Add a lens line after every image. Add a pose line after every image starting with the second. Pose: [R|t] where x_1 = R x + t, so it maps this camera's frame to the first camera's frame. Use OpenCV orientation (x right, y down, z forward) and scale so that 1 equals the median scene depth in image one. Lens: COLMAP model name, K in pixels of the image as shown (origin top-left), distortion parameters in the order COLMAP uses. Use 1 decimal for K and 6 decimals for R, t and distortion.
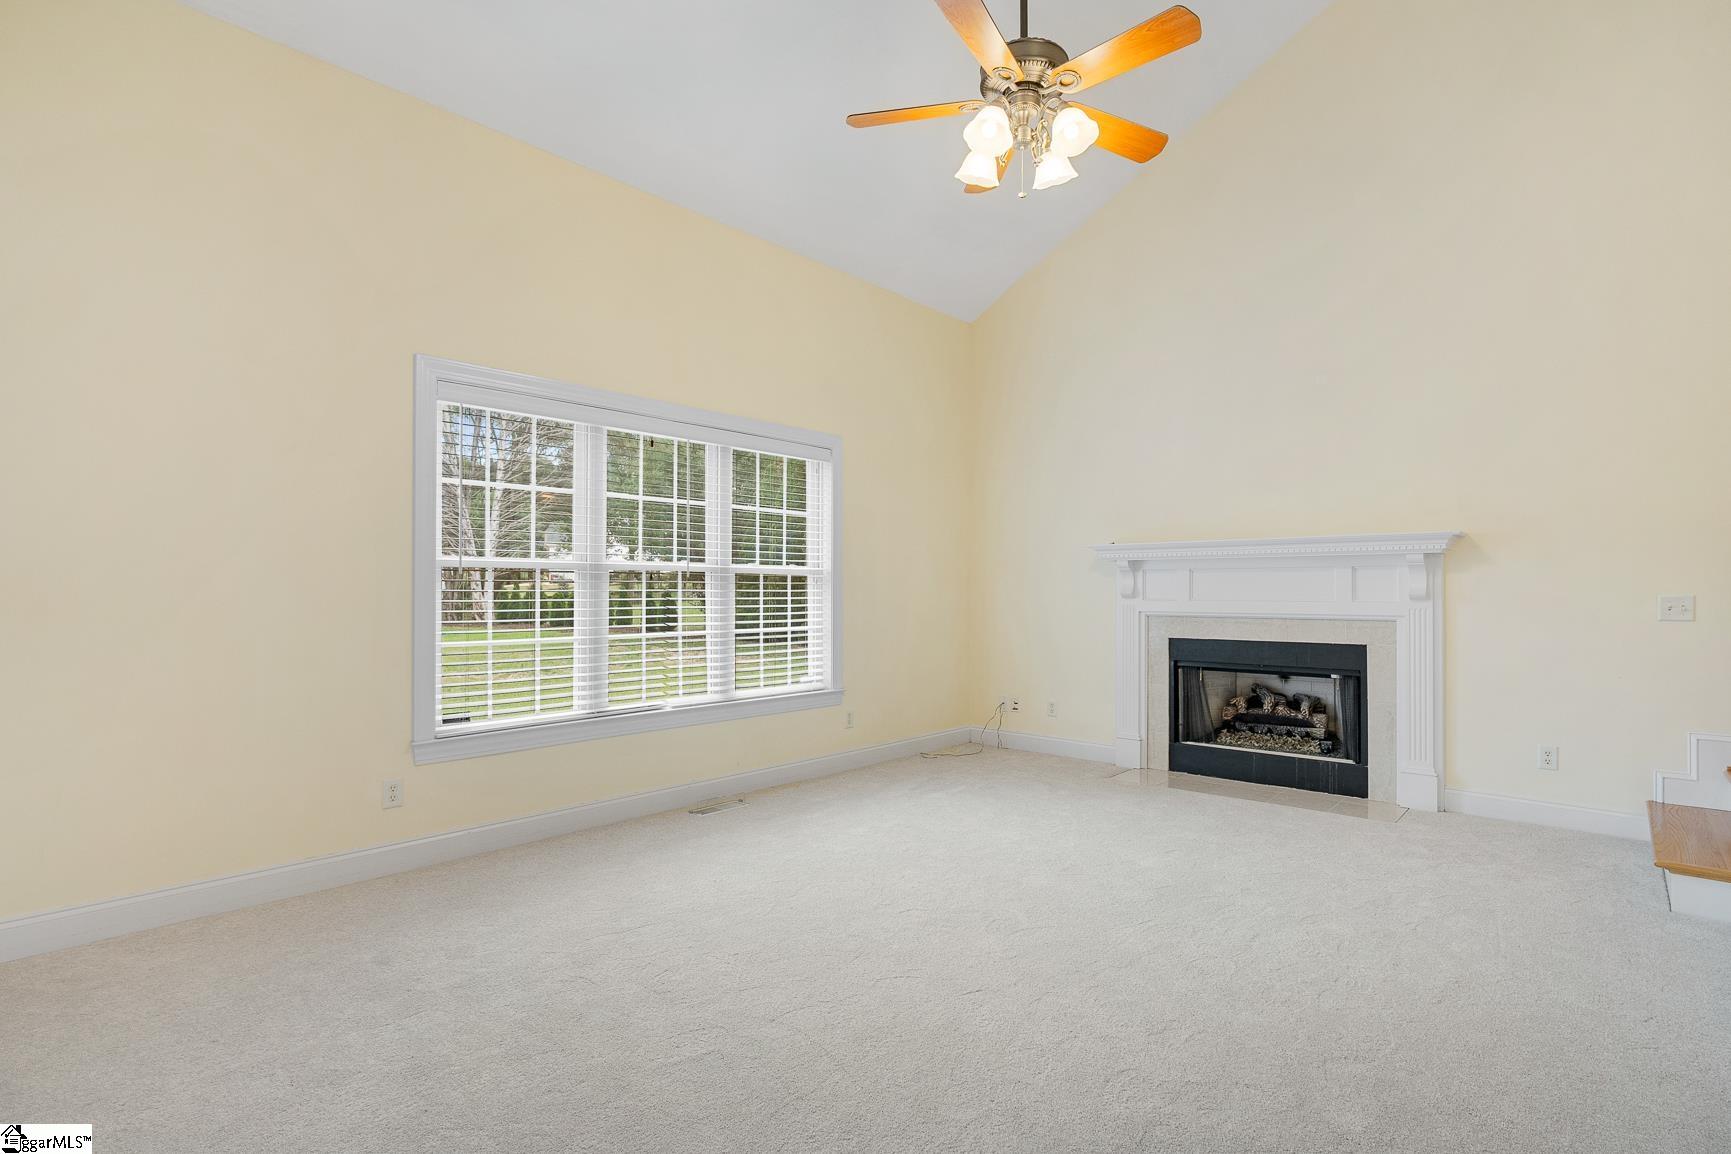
lens RADIAL K [[839.1, 0, 864.6], [0, 839.1, 585.7], [0, 0, 1]] dist [-0.000081, -0.000032]
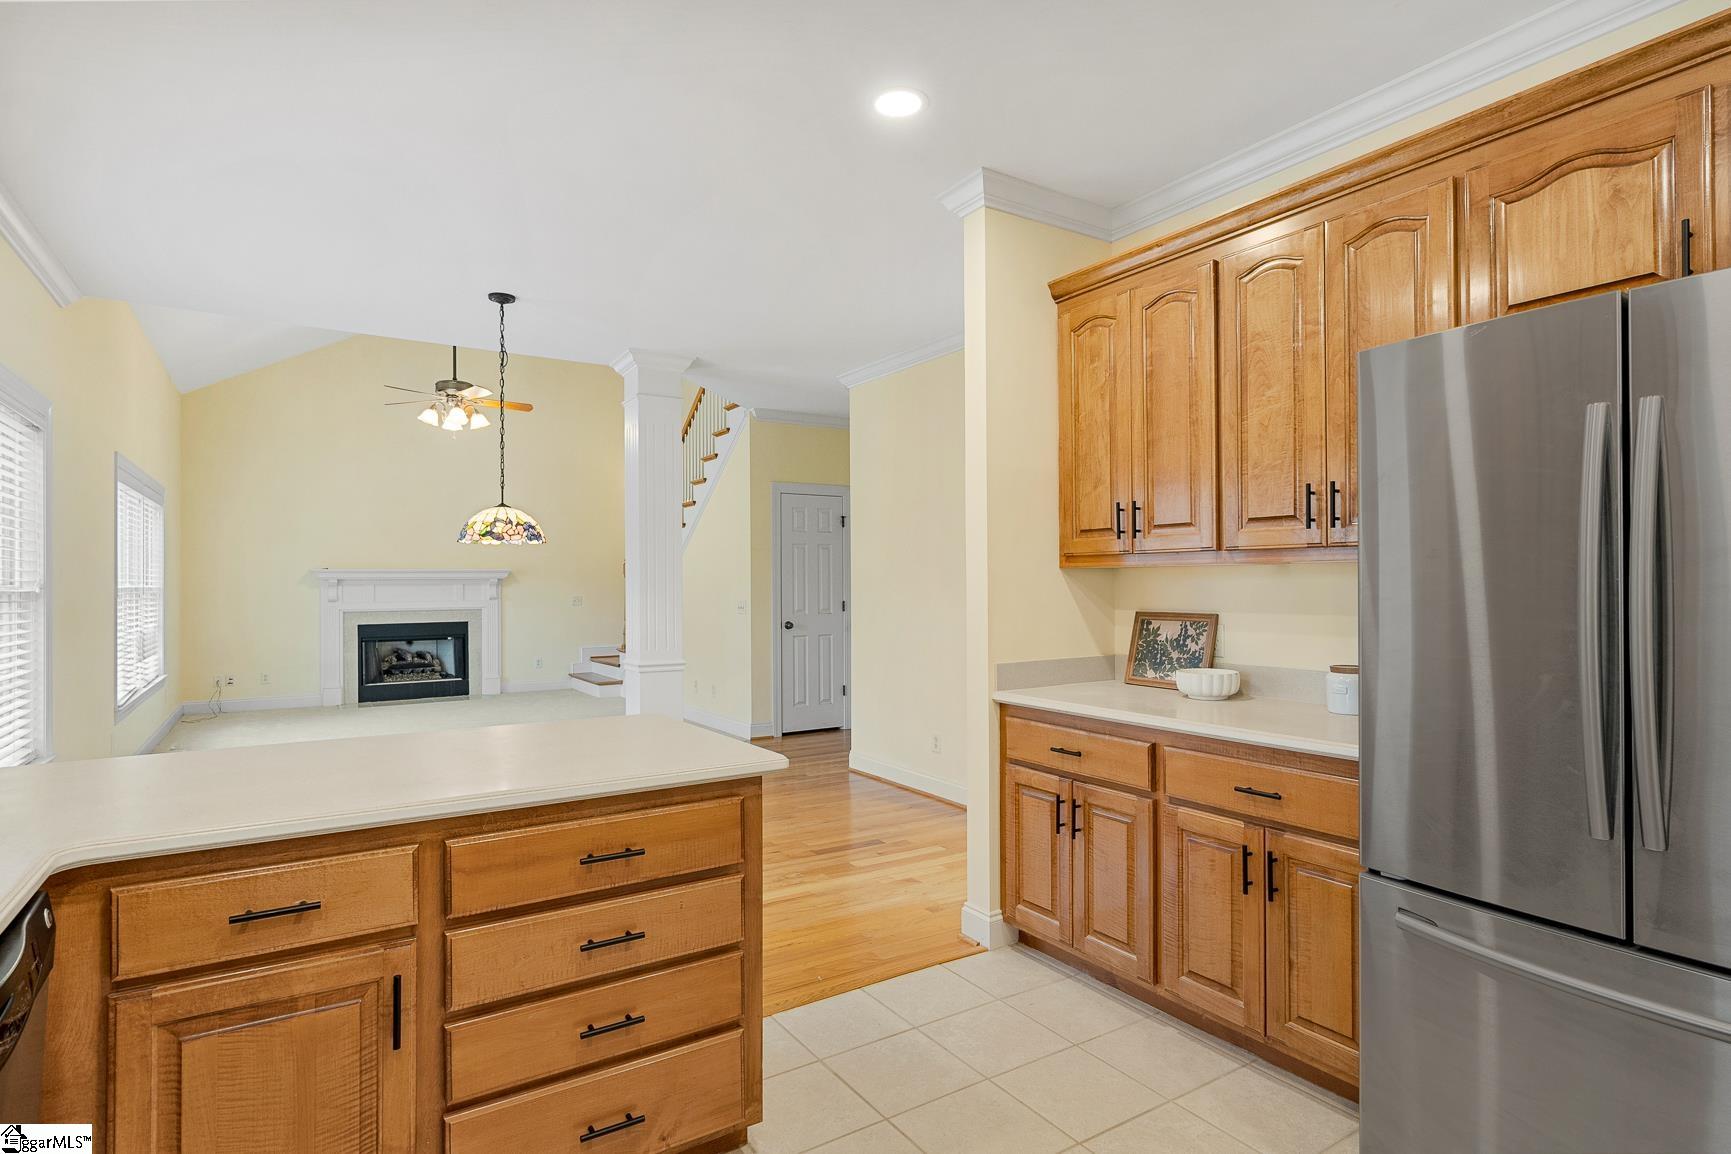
lens RADIAL K [[899.6, 0, 864.6], [0, 899.6, 573.0], [0, 0, 1]] dist [-0.000109, 0.000005]
pose [[0.264642, -0.002992, 0.964342, -1.165931], [-0.006745, 0.999965, 0.004953, -0.061213], [-0.964323, -0.007816, 0.264612, -0.486081]]
